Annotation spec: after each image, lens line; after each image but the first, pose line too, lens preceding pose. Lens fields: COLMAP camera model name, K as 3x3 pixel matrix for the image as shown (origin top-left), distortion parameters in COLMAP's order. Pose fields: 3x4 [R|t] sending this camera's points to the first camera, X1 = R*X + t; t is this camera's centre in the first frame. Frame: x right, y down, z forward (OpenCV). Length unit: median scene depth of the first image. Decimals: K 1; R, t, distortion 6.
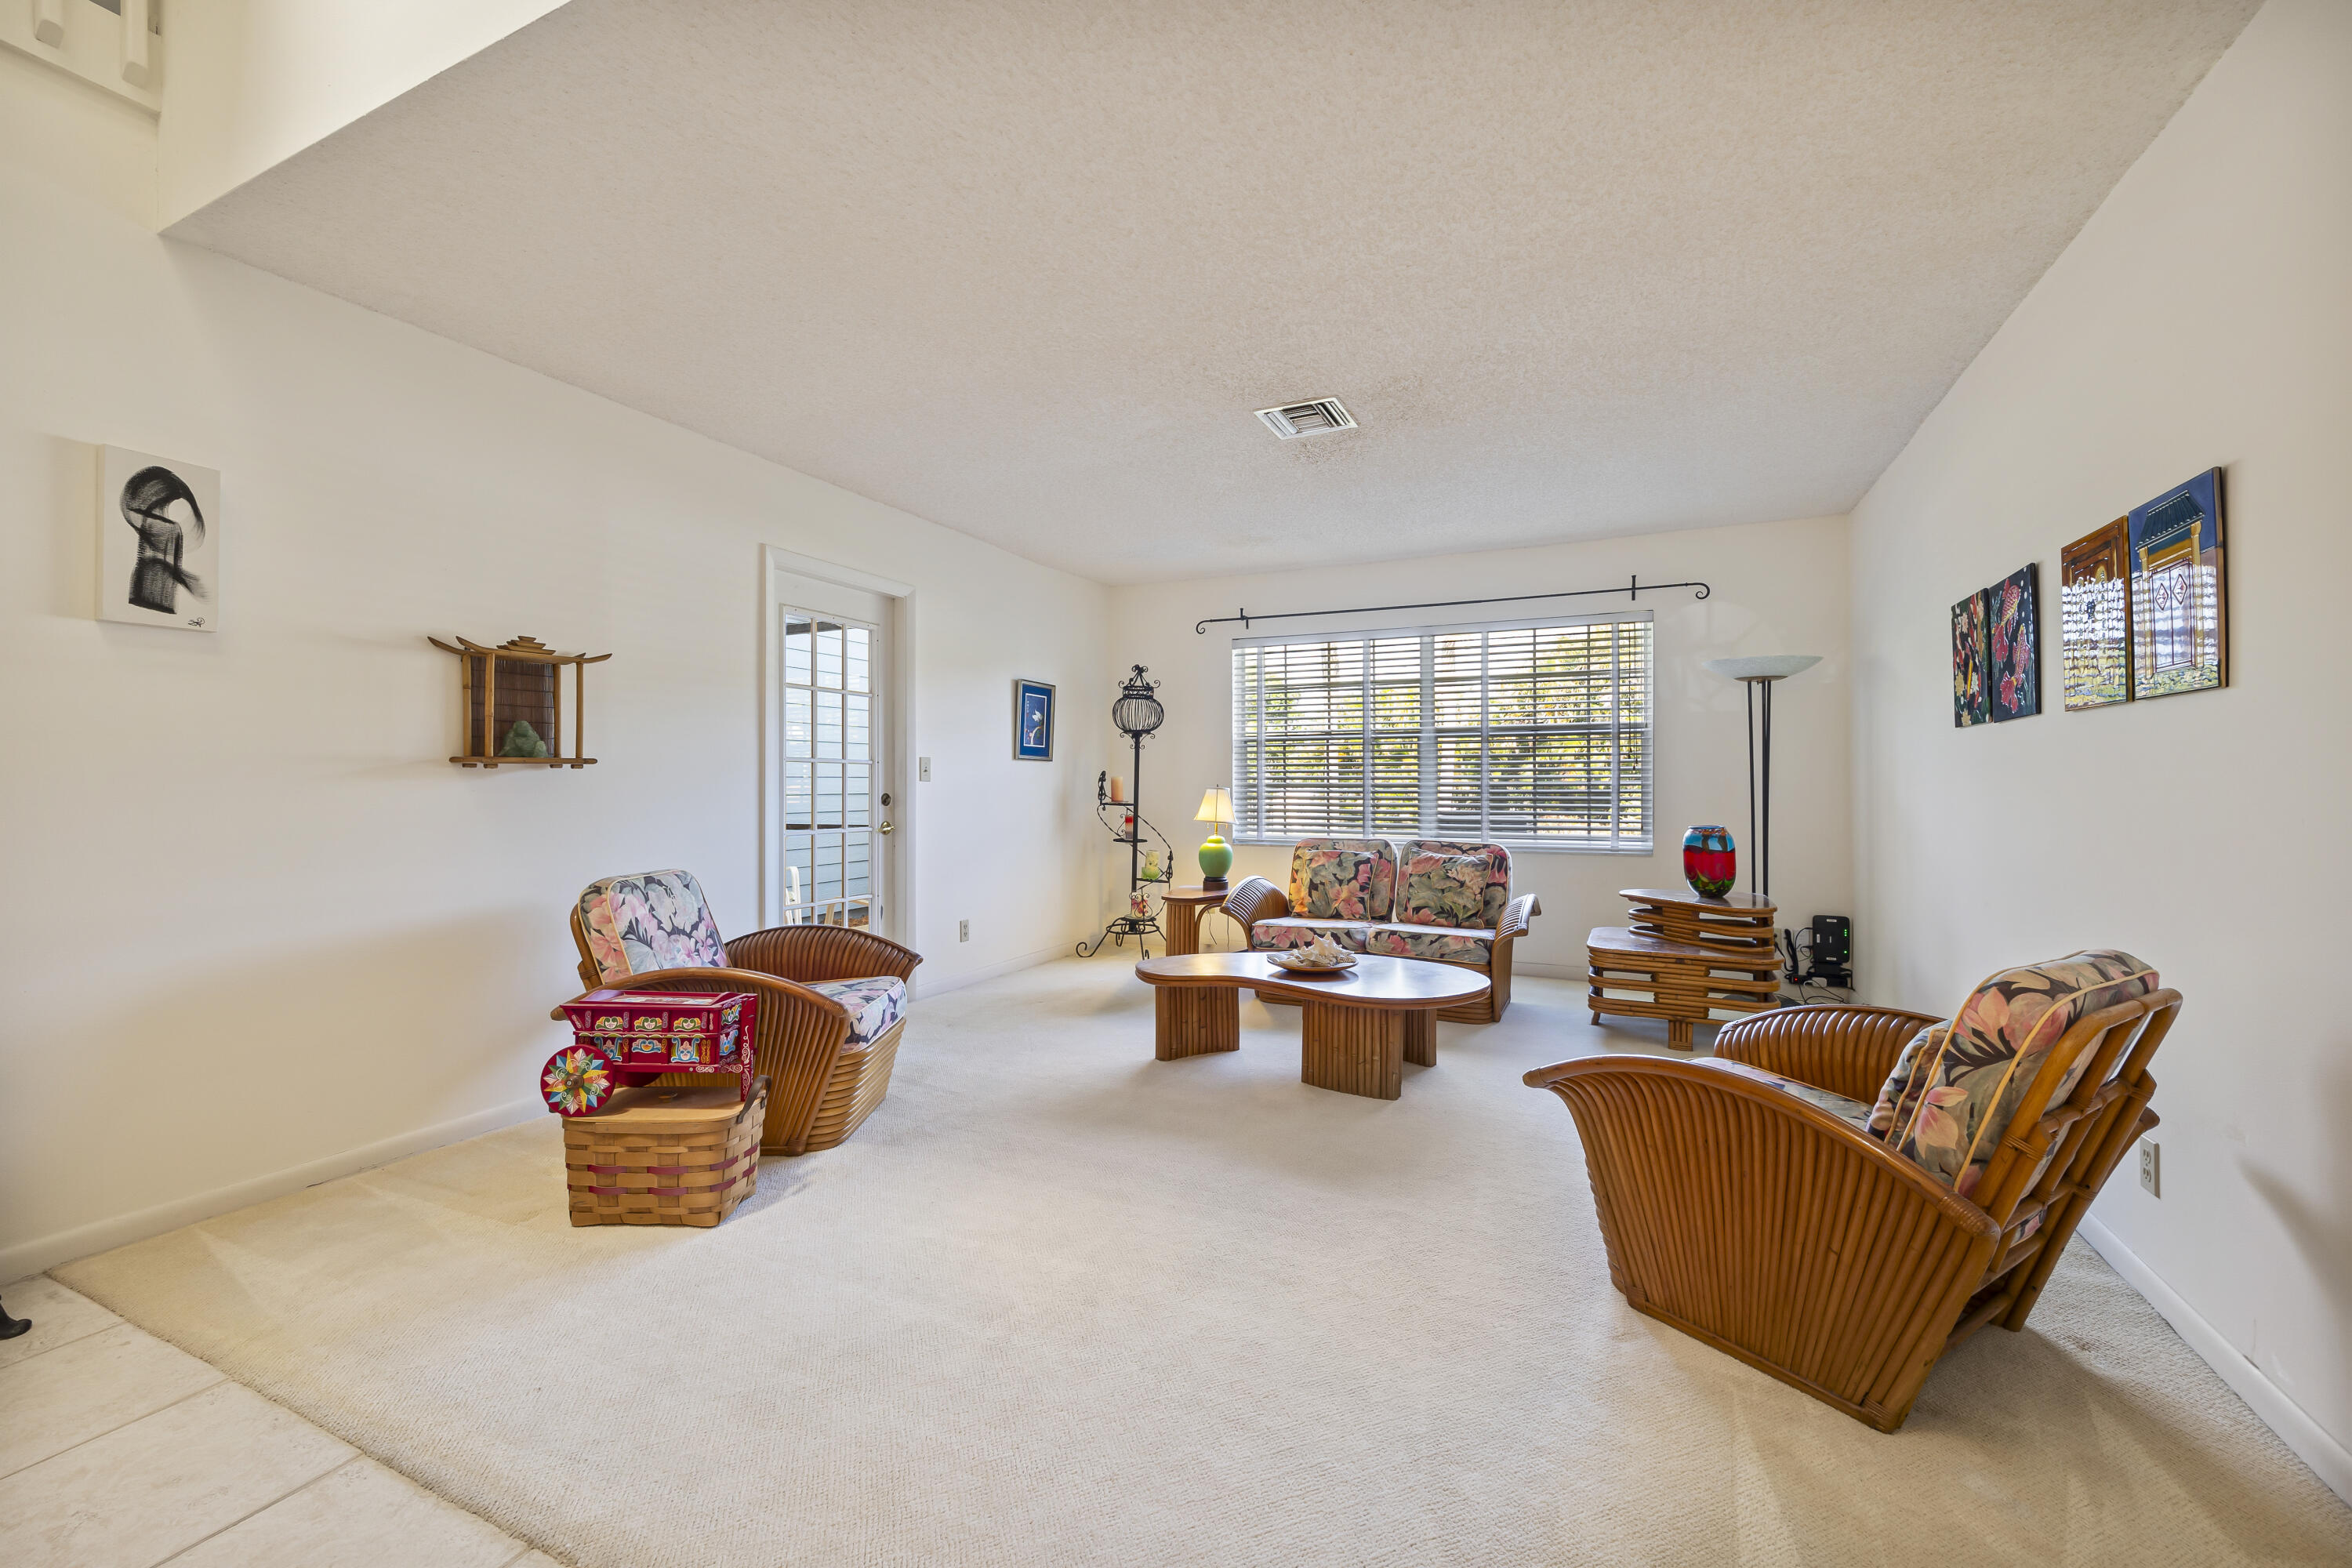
lens RADIAL K [[944.3, 0, 1176.0], [0, 944.3, 784.0], [0, 0, 1]] dist [-0.028549, -0.000007]
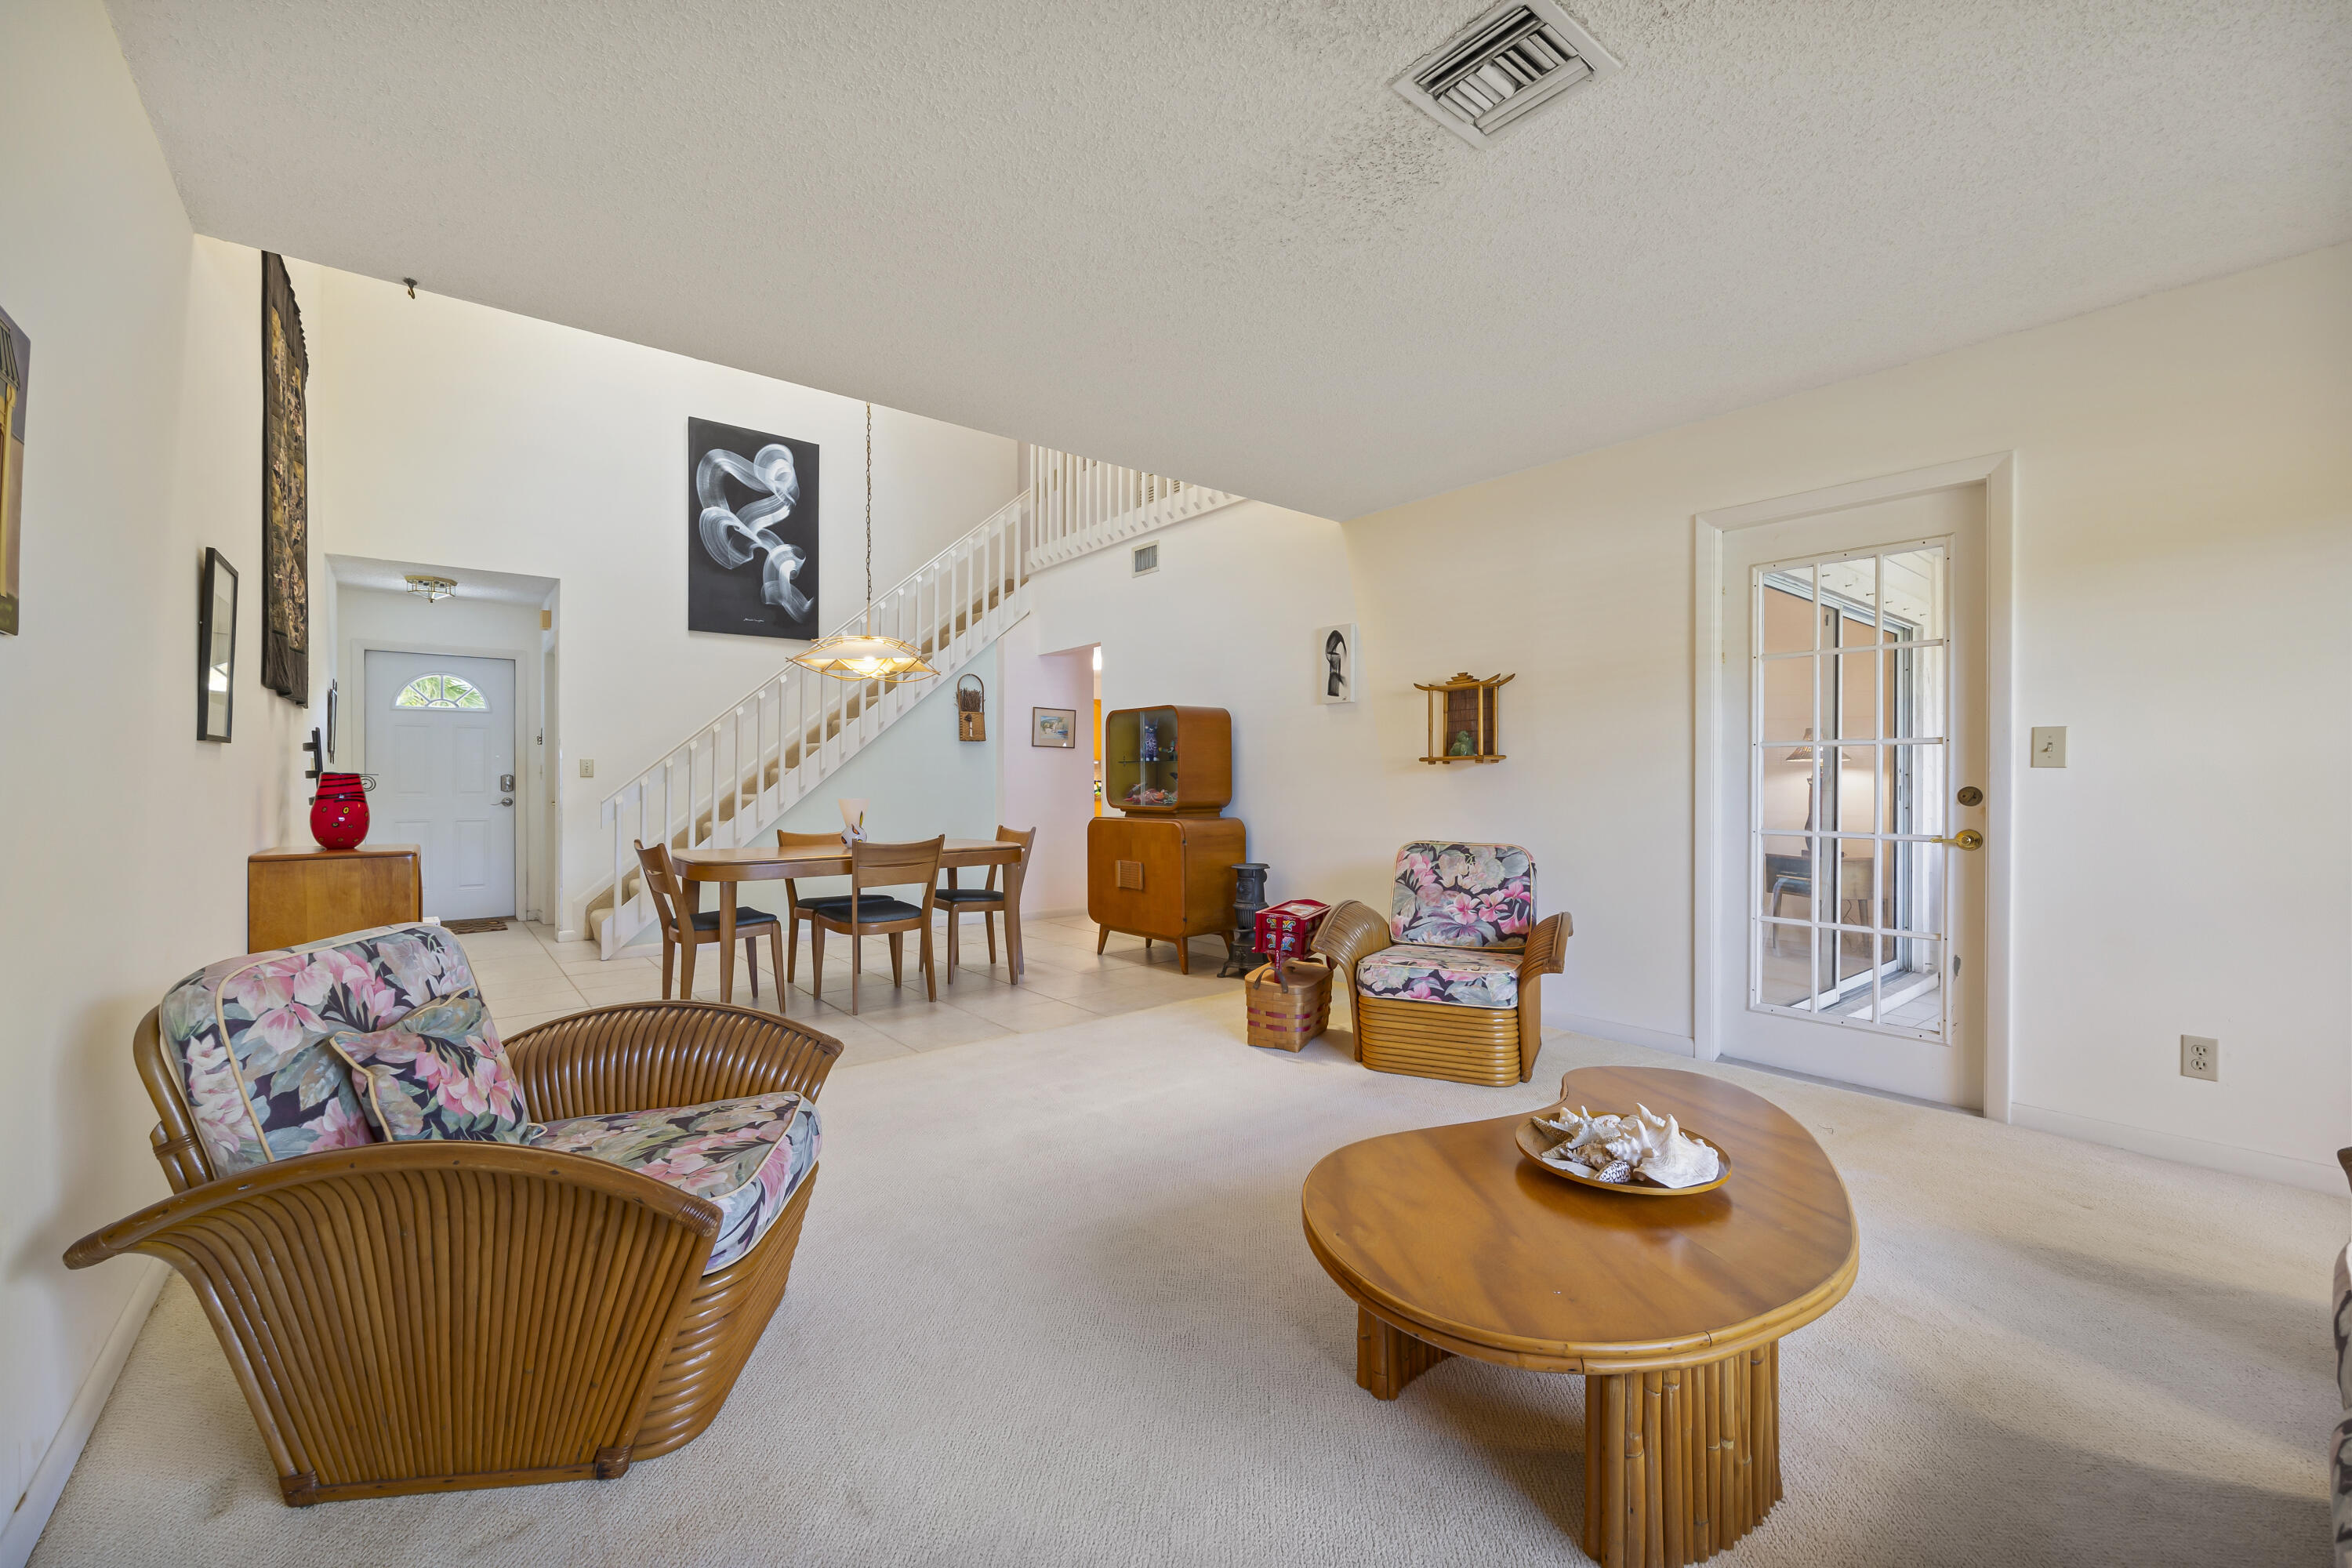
lens RADIAL K [[944.3, 0, 1176.0], [0, 944.3, 784.0], [0, 0, 1]] dist [-0.028549, -0.000007]
pose [[-0.439602, -0.004803, -0.898180, 0.811348], [-0.005379, 0.999982, -0.002714, 0.020387], [0.898177, 0.003638, -0.439620, 1.255059]]
